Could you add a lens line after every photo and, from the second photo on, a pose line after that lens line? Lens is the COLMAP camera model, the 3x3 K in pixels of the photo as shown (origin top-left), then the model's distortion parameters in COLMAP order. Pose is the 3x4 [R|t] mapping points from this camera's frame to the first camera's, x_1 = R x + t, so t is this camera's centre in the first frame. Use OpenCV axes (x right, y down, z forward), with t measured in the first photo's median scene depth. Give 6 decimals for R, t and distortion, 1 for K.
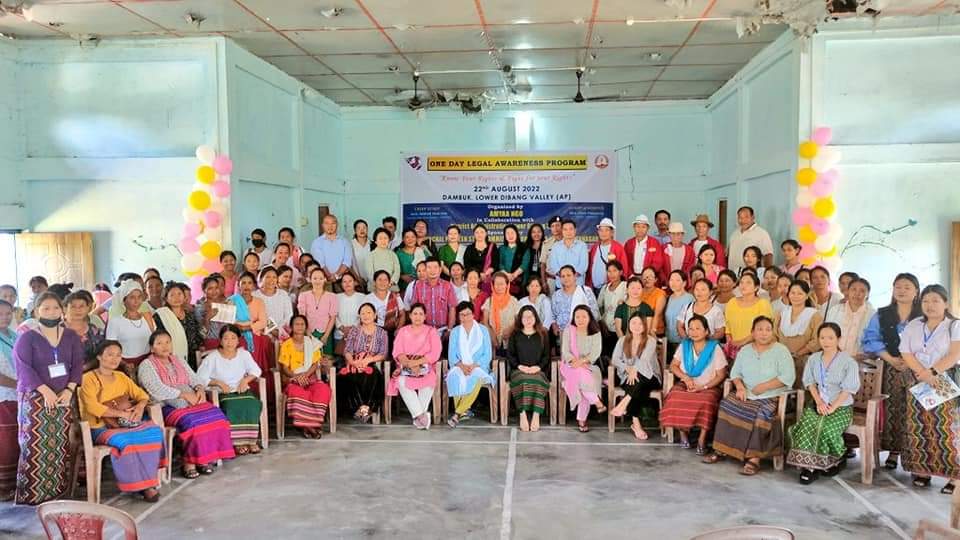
lens RADIAL K [[758.4, 0, 480.0], [0, 758.4, 270.0], [0, 0, 1]] dist [0.004643, -0.000044]
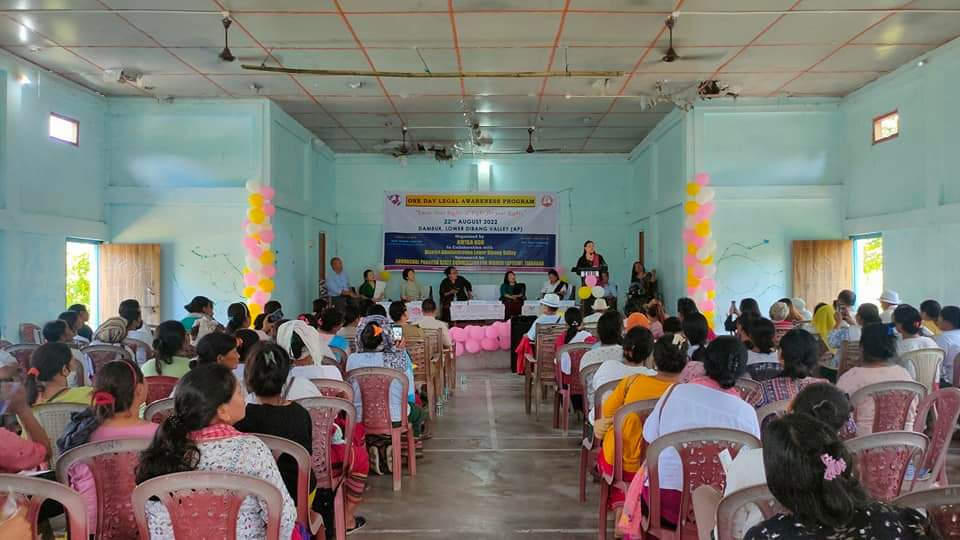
lens RADIAL K [[733.9, 0, 480.0], [0, 733.9, 270.0], [0, 0, 1]] dist [0.003916, 0.000312]
pose [[0.997570, 0.008597, 0.069144, -0.040838], [-0.004368, 0.998123, -0.061082, 0.056820], [-0.069539, 0.060632, 0.995735, -0.236224]]
